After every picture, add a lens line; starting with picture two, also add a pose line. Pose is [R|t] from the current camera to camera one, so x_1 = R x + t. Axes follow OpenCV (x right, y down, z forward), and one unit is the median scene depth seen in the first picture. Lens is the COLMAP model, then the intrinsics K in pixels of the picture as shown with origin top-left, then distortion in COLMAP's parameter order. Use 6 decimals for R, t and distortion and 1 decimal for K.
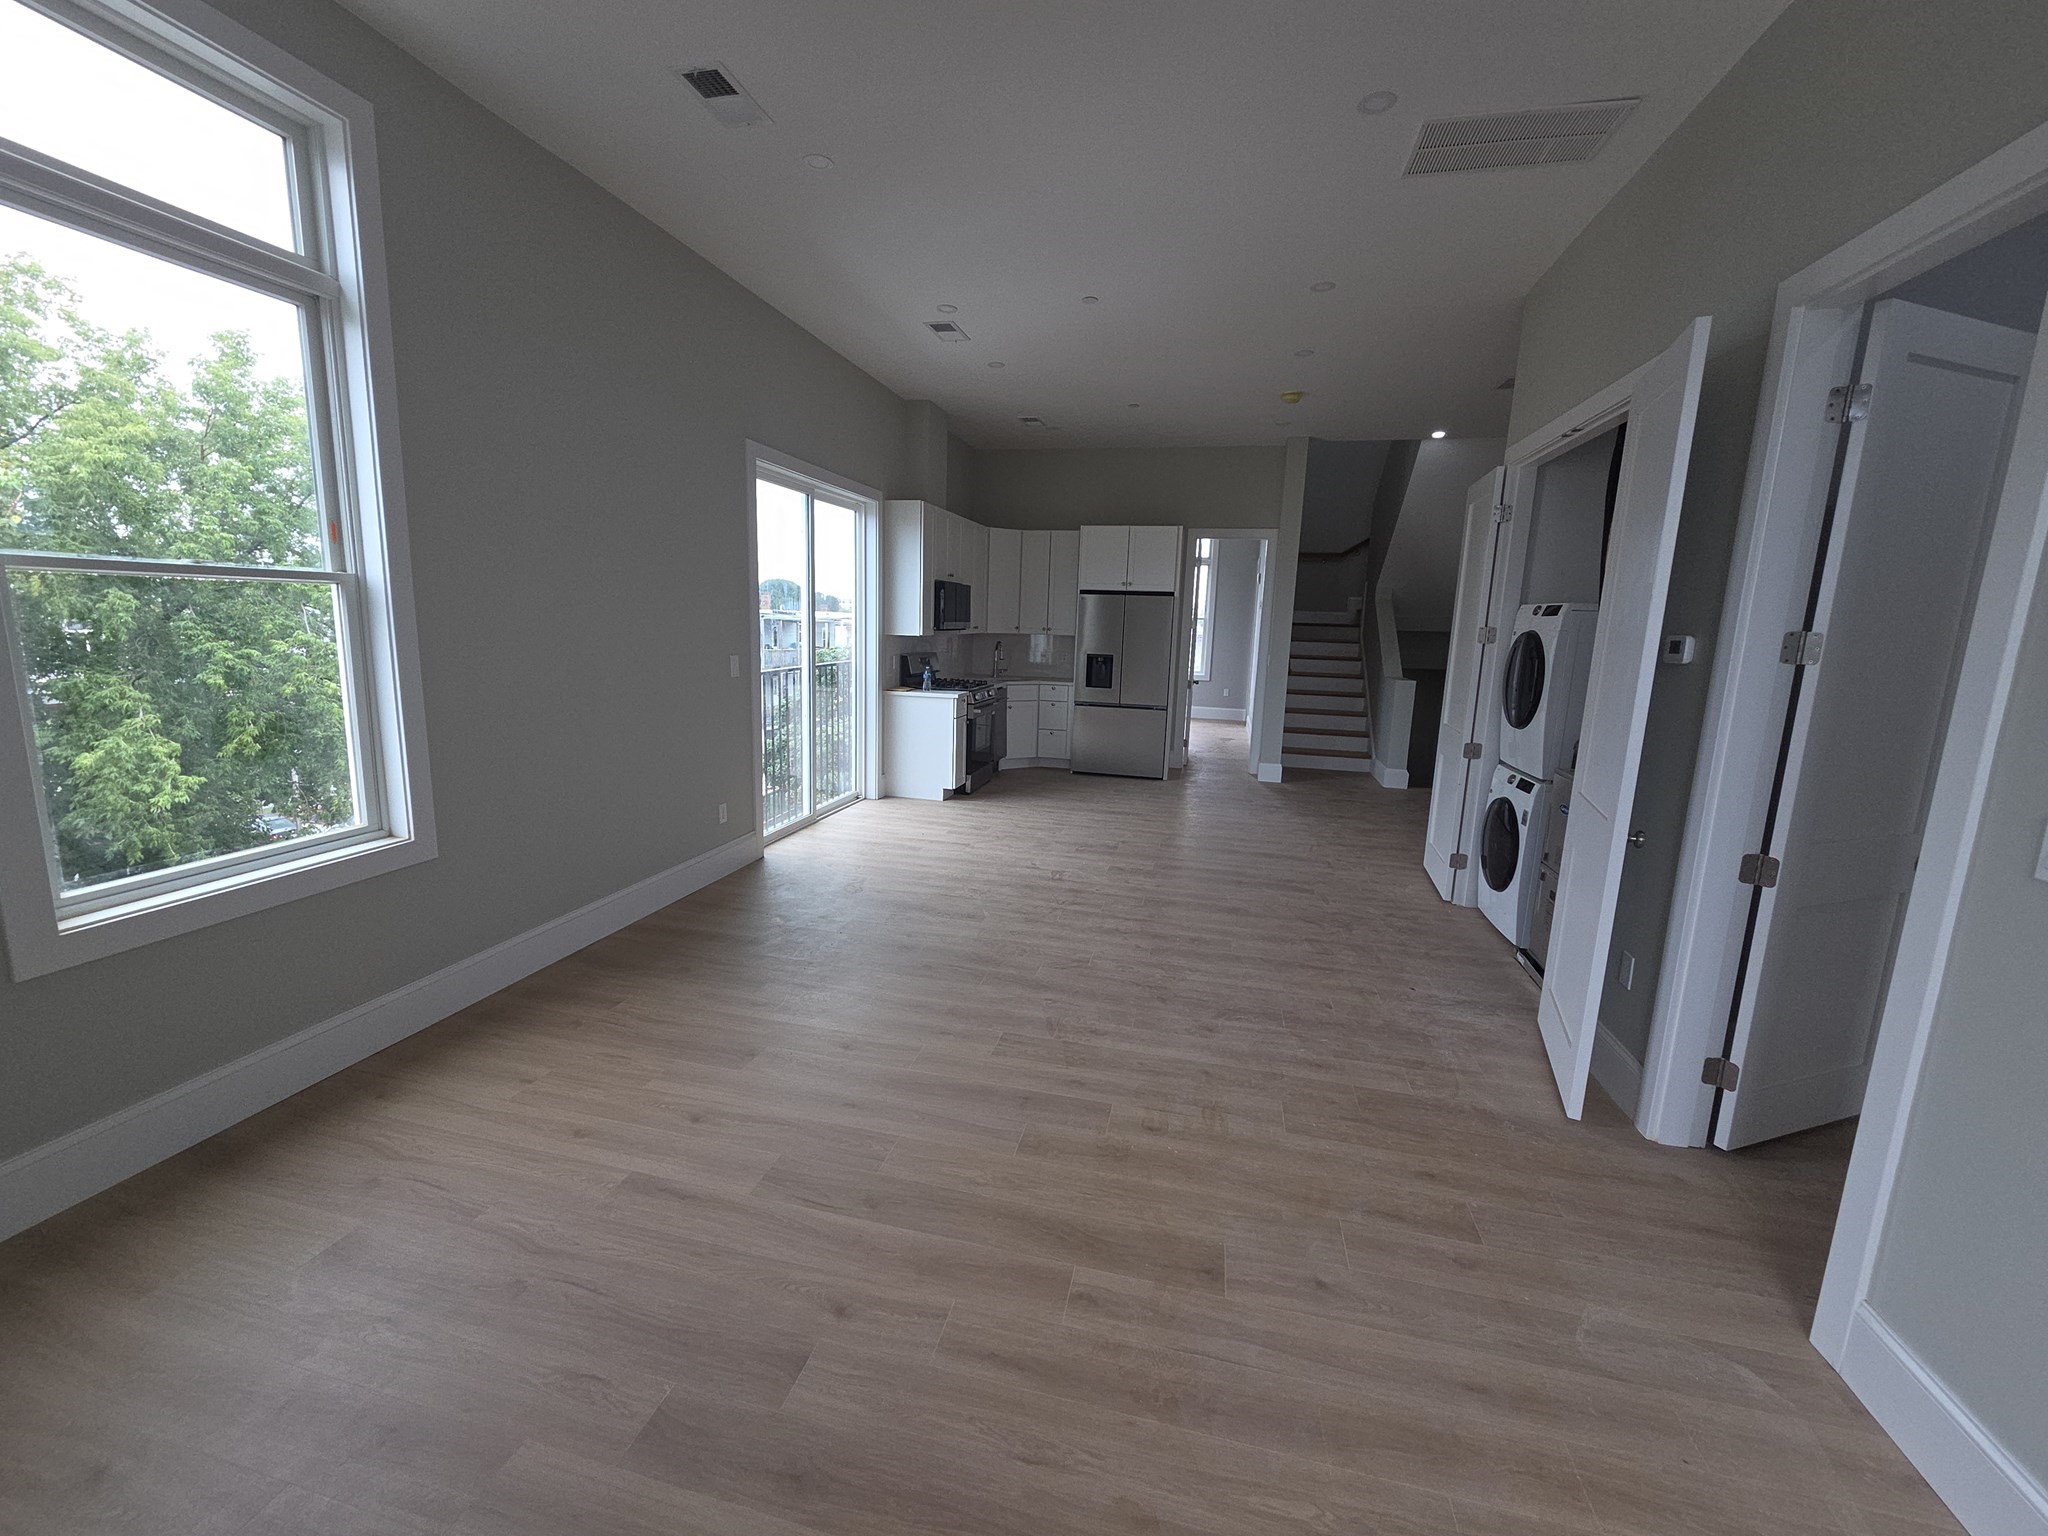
lens RADIAL K [[839.1, 0, 1019.8], [0, 839.1, 765.9], [0, 0, 1]] dist [-0.000971, 0.000141]
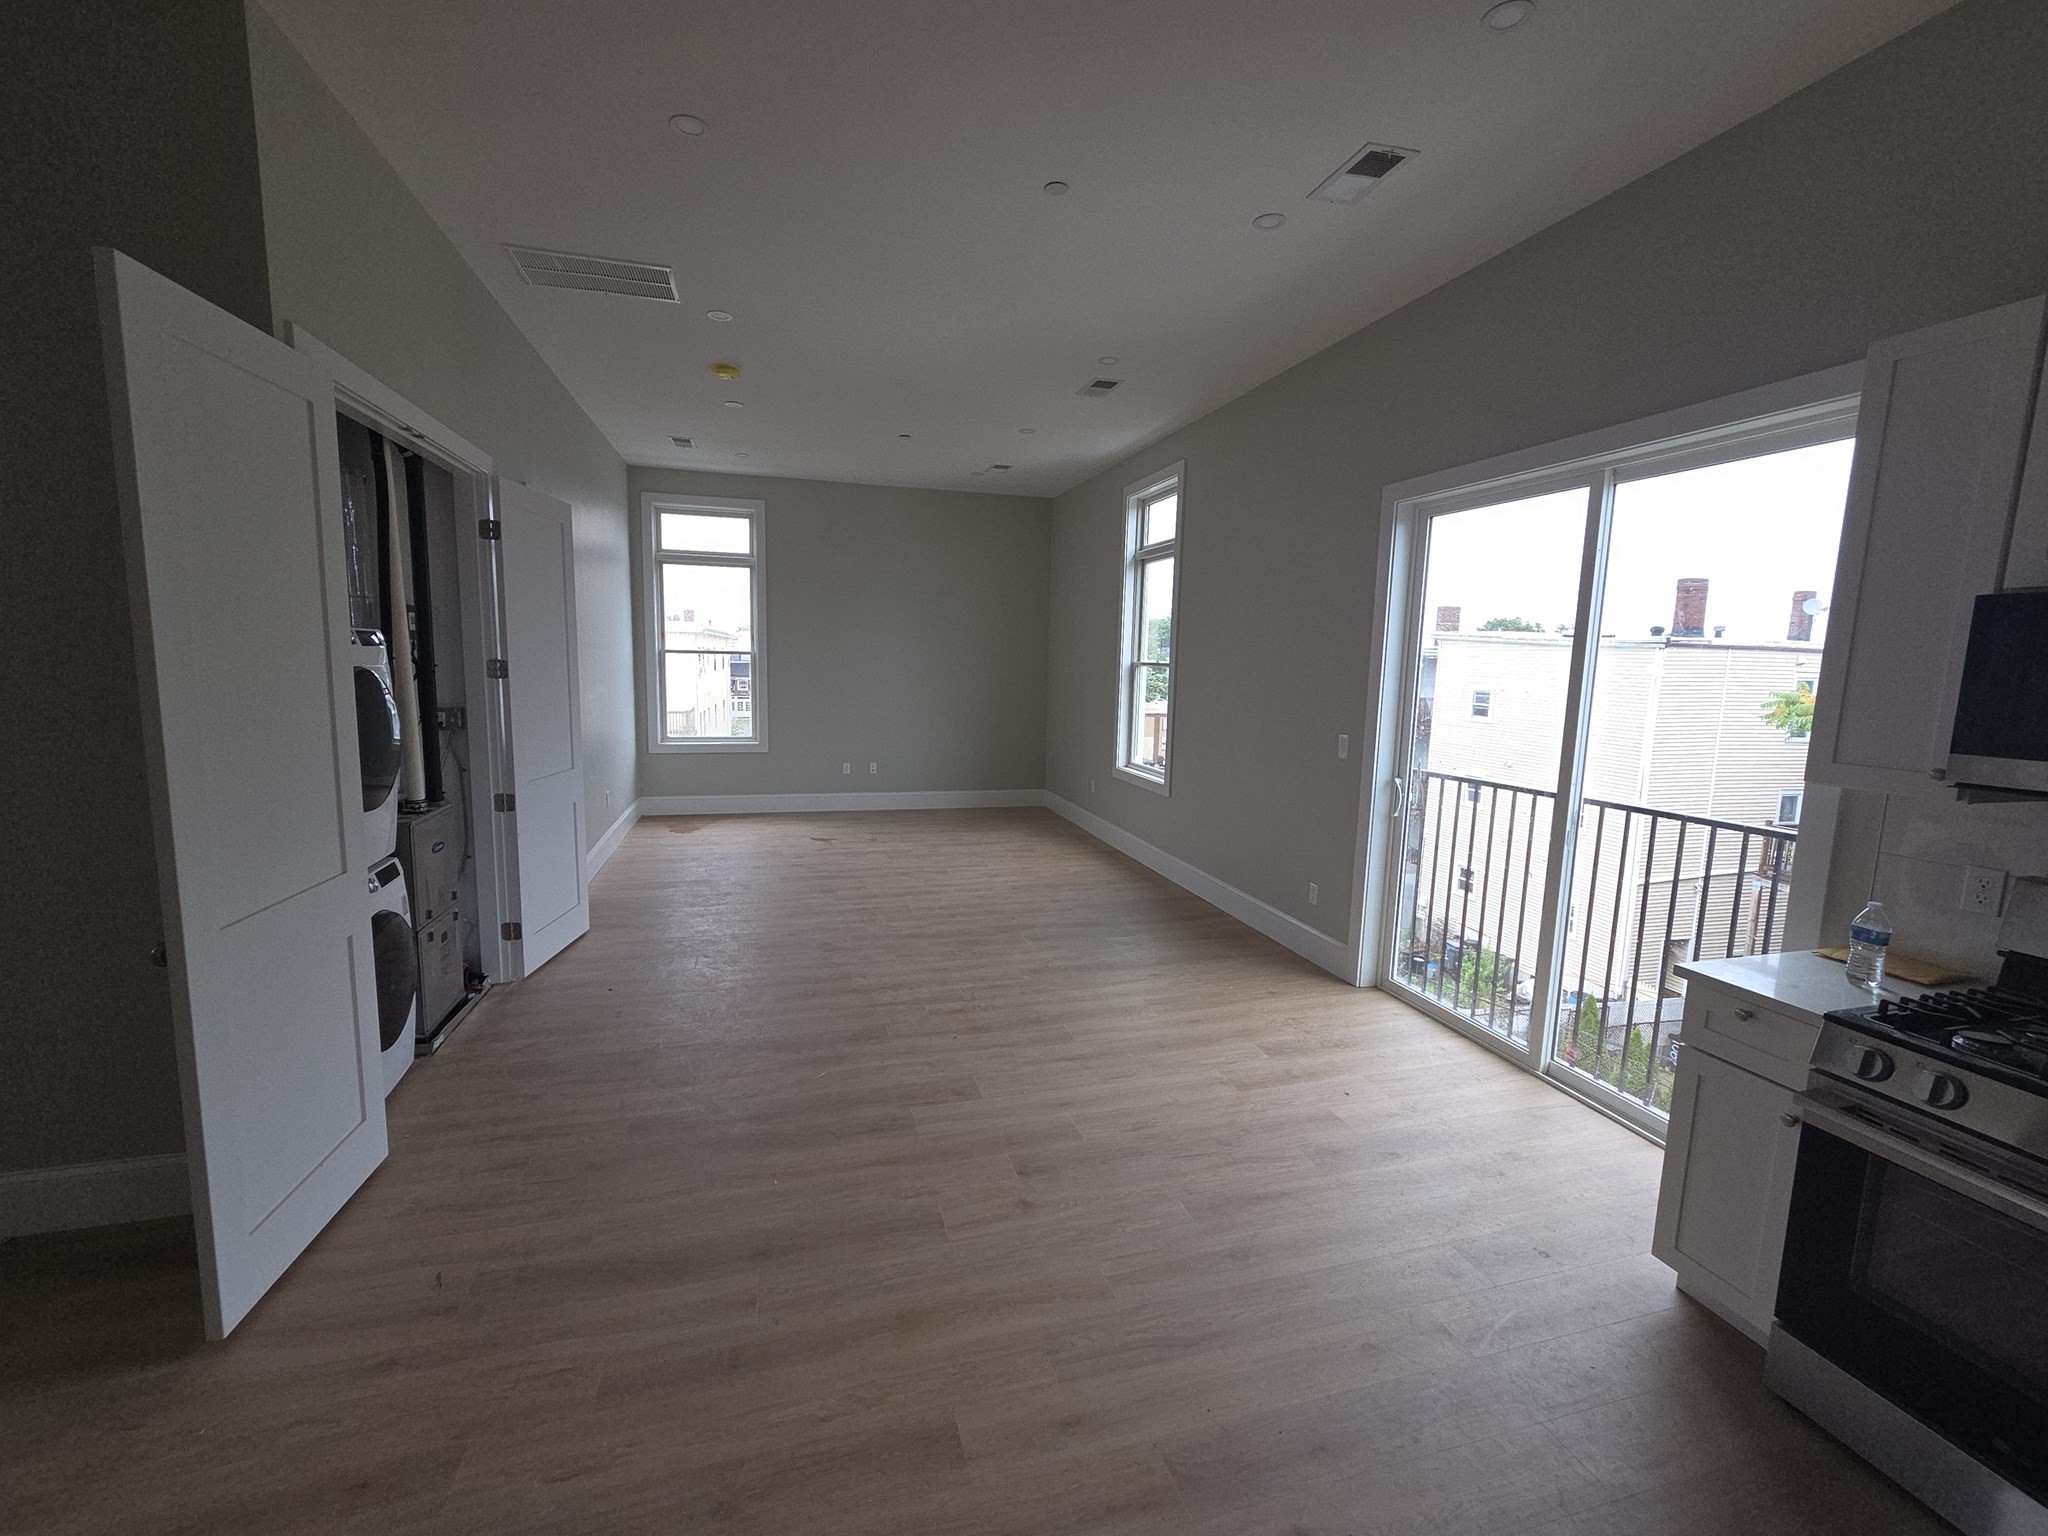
lens RADIAL K [[839.1, 0, 1016.9], [0, 839.1, 762.1], [0, 0, 1]] dist [-0.000971, 0.000141]
pose [[-0.868635, 0.008286, -0.495384, 0.471284], [-0.137628, 0.956474, 0.257324, -0.327251], [0.475954, 0.291699, -0.829686, 1.794646]]
